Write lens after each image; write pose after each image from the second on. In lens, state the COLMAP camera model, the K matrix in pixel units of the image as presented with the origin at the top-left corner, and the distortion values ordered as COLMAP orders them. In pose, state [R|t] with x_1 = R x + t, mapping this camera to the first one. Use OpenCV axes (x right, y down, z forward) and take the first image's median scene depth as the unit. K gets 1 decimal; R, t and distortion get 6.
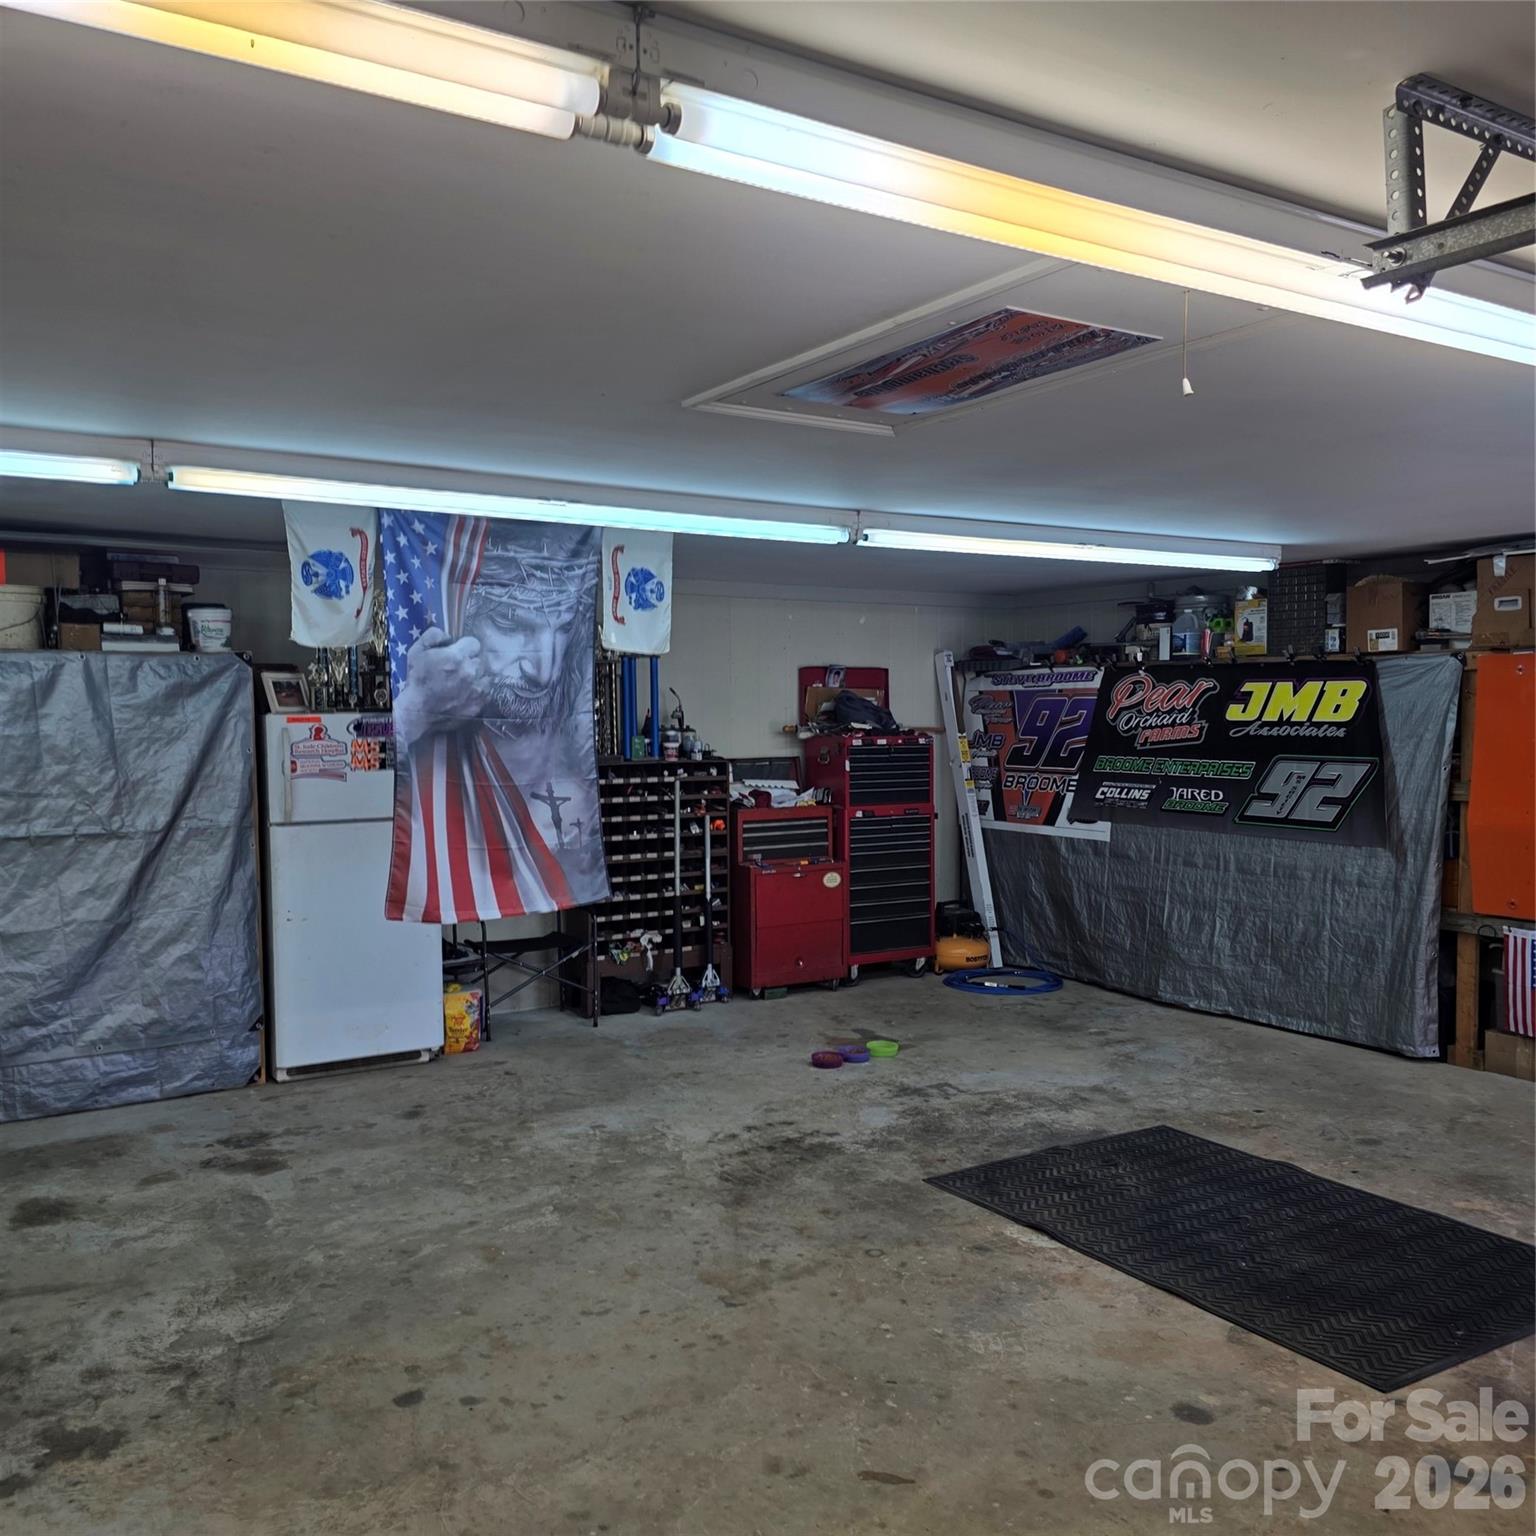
lens RADIAL K [[1380.6, 0, 771.5], [0, 1380.6, 773.4], [0, 0, 1]] dist [0.088444, -0.102589]
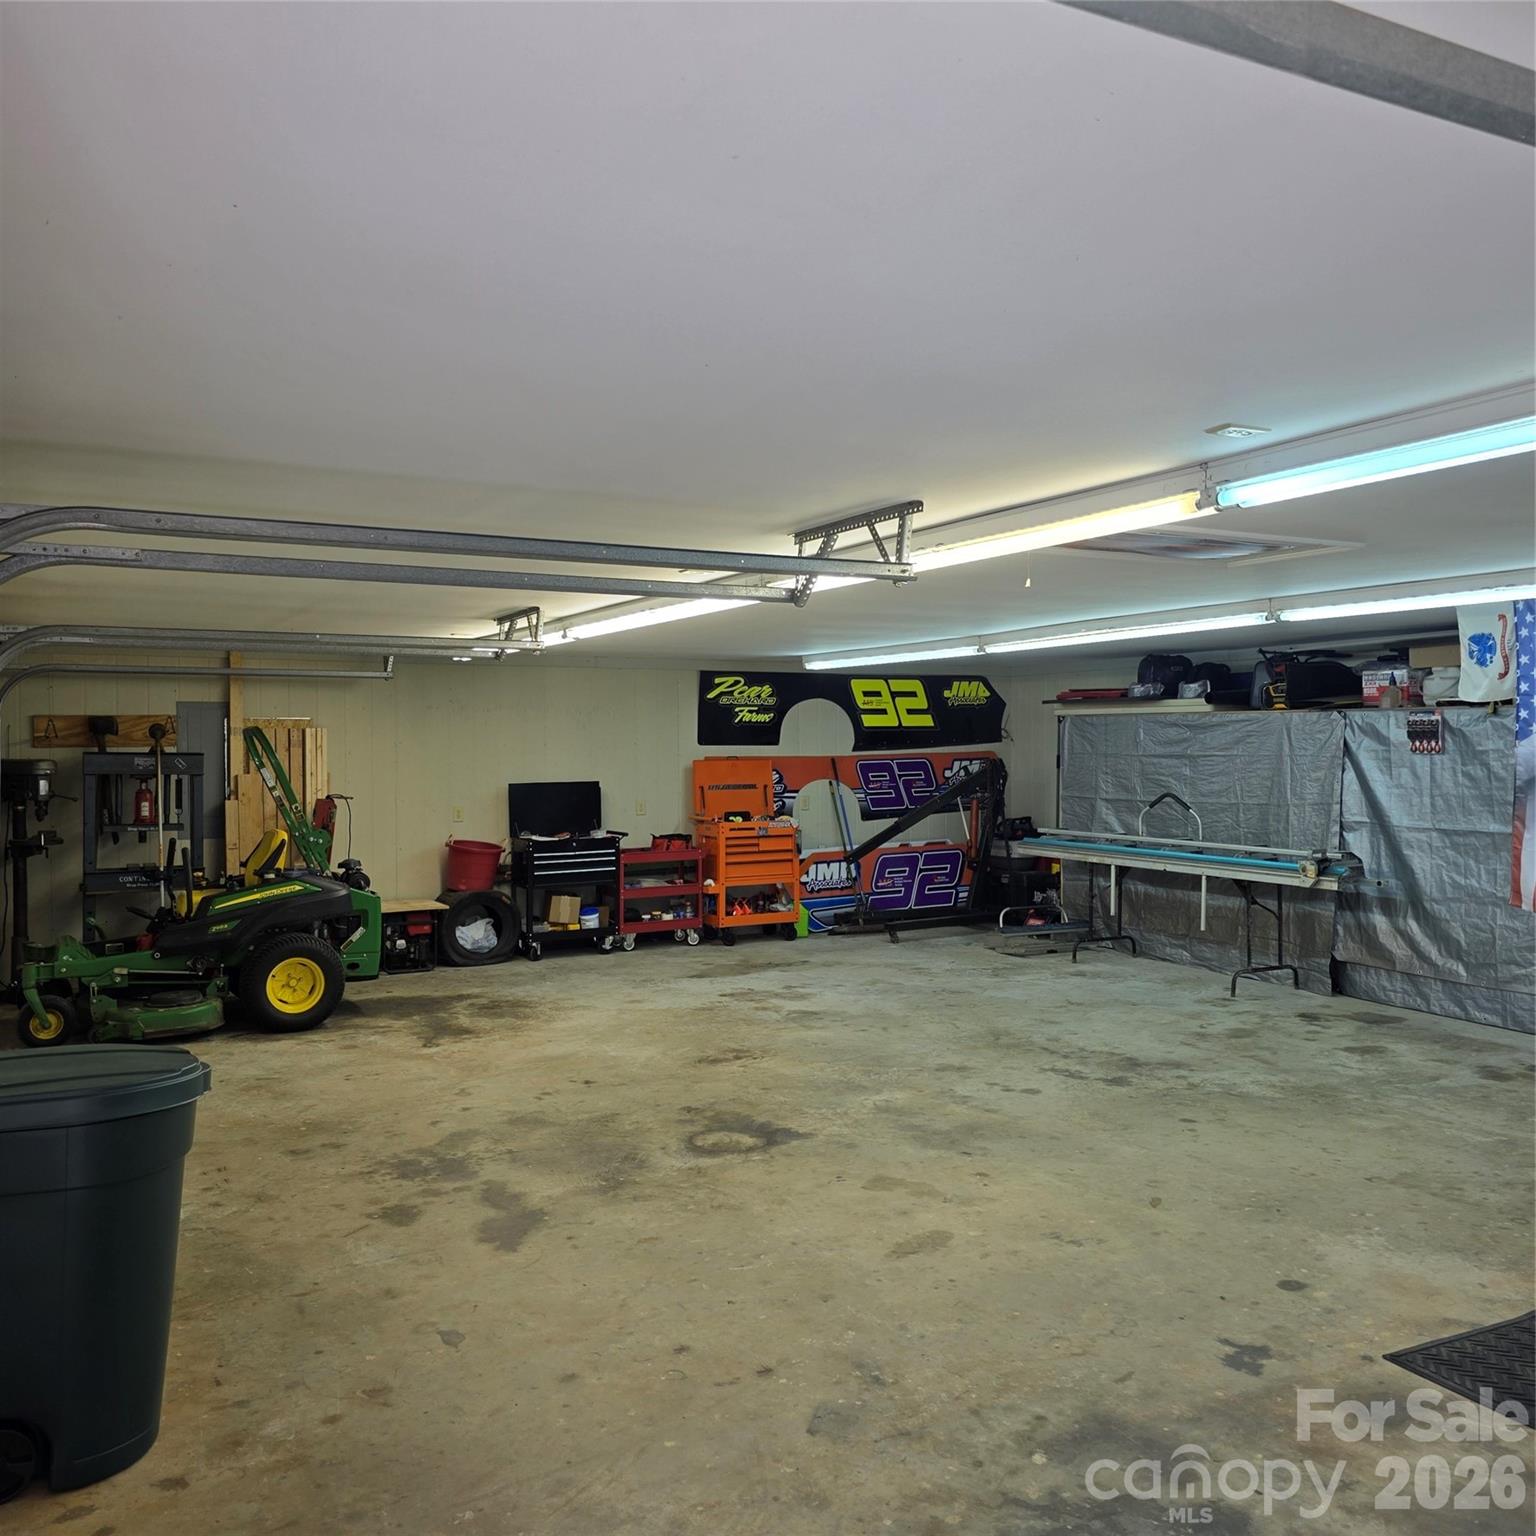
lens RADIAL K [[1380.6, 0, 771.2], [0, 1380.6, 765.0], [0, 0, 1]] dist [0.088444, -0.102589]
pose [[-0.099706, 0.012487, -0.994939, 1.326397], [-0.039751, 0.999073, 0.016522, -0.026432], [0.994223, 0.041197, -0.099118, 0.503055]]
